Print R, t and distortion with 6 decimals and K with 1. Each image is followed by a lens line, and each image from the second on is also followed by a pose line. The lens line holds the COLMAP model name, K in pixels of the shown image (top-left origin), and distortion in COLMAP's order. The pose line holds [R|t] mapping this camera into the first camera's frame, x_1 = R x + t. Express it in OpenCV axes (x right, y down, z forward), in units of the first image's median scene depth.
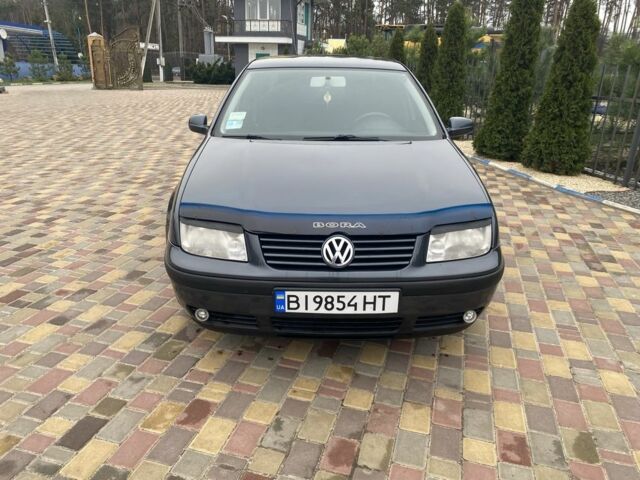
lens RADIAL K [[494.0, 0, 320.0], [0, 494.0, 240.0], [0, 0, 1]] dist [0.010046, 0.000036]
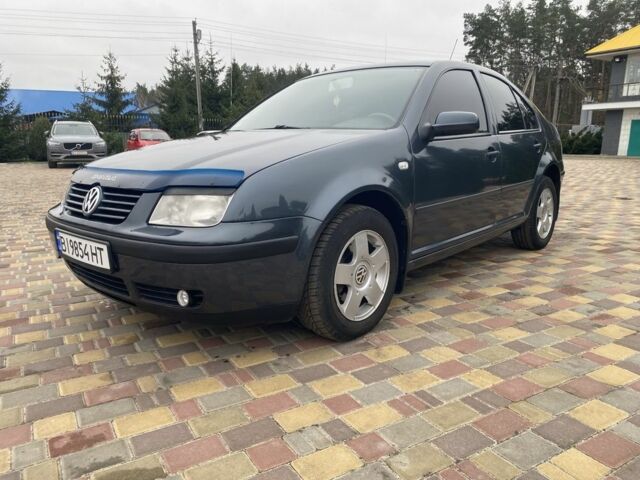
lens RADIAL K [[494.0, 0, 320.0], [0, 494.0, 240.0], [0, 0, 1]] dist [0.010046, 0.000036]
pose [[0.735726, 0.116101, -0.667254, 0.684435], [-0.213516, 0.974719, -0.065827, 0.043206], [0.642742, 0.190900, 0.741916, 0.344500]]
